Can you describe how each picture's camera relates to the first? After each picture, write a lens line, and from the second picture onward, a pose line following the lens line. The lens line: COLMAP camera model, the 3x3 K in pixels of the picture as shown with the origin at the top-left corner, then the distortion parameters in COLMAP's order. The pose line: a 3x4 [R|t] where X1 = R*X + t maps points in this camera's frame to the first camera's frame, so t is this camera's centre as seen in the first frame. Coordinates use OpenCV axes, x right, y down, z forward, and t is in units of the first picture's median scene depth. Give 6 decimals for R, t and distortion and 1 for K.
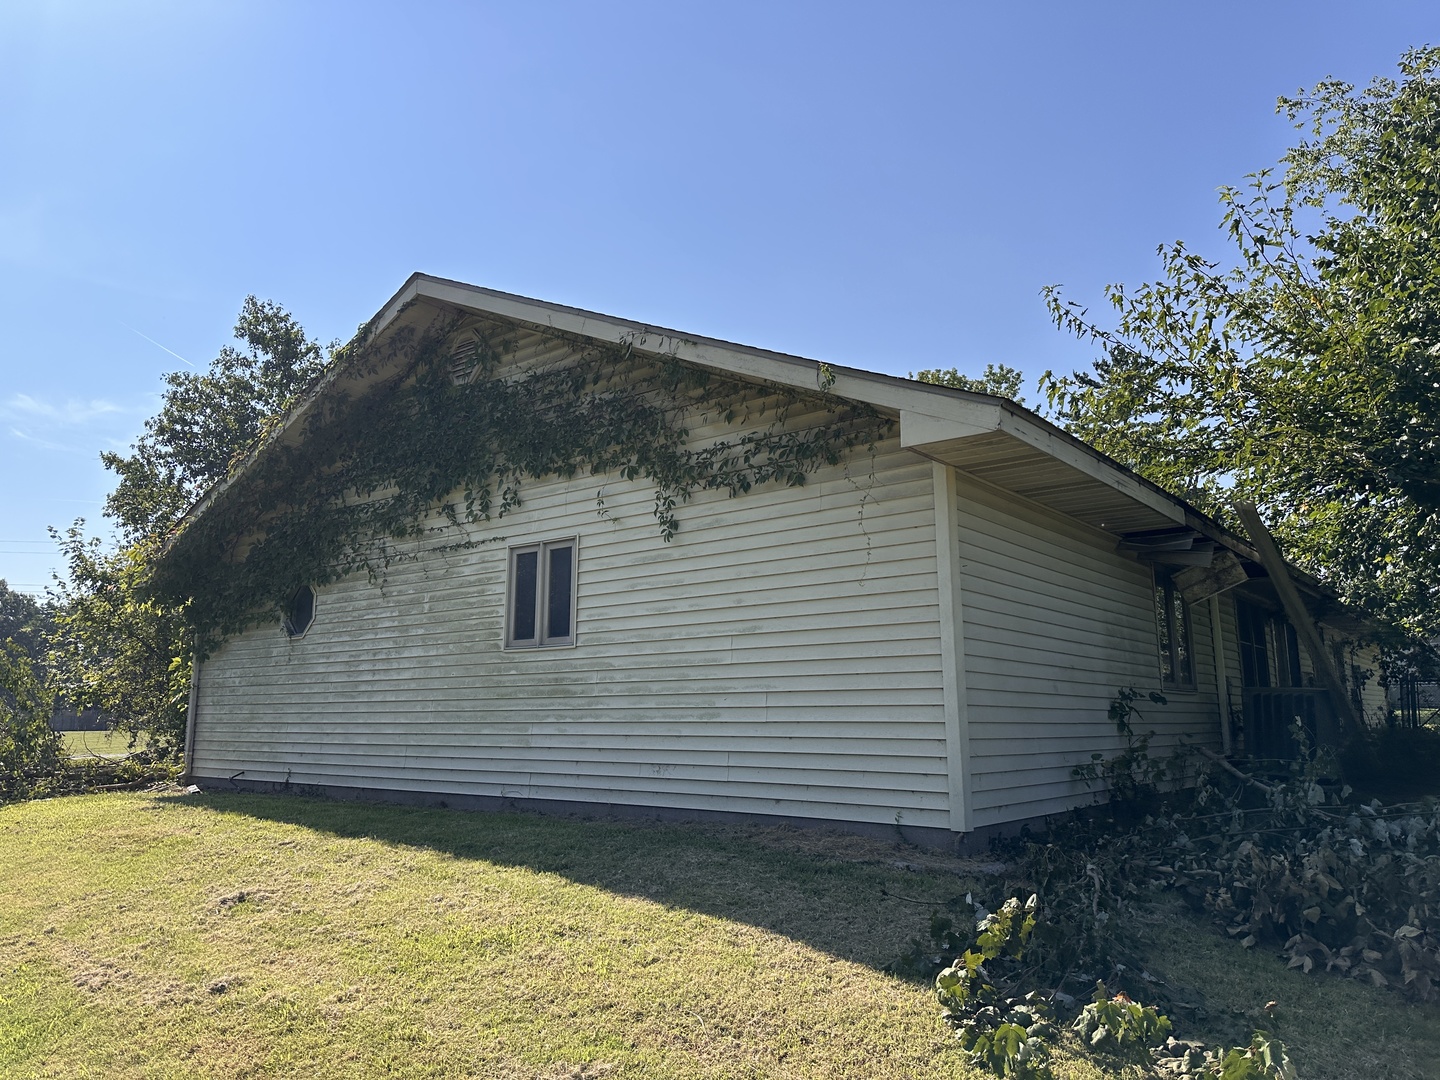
lens RADIAL K [[1024.5, 0, 720.0], [0, 1024.5, 540.0], [0, 0, 1]] dist [0.063324, -0.060506]
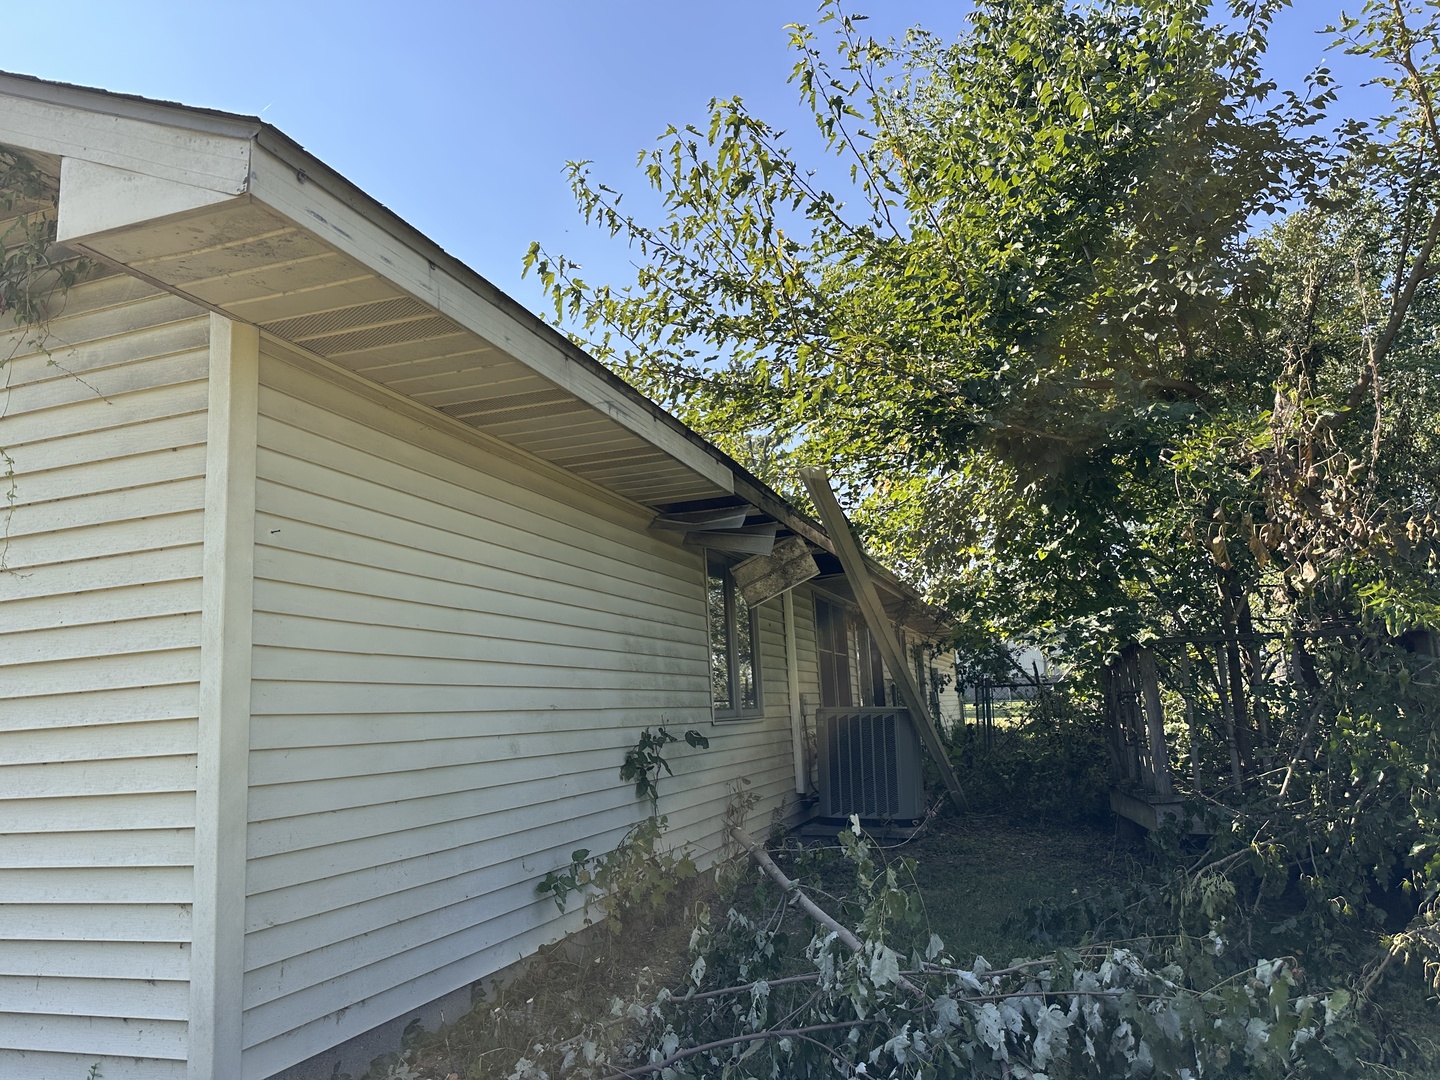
lens RADIAL K [[1007.6, 0, 720.0], [0, 1007.6, 540.0], [0, 0, 1]] dist [0.184187, -0.317726]
pose [[0.941530, 0.014163, 0.336632, 0.194077], [-0.011520, 0.999885, -0.009848, 0.022655], [-0.336733, 0.005395, 0.941585, 0.329276]]
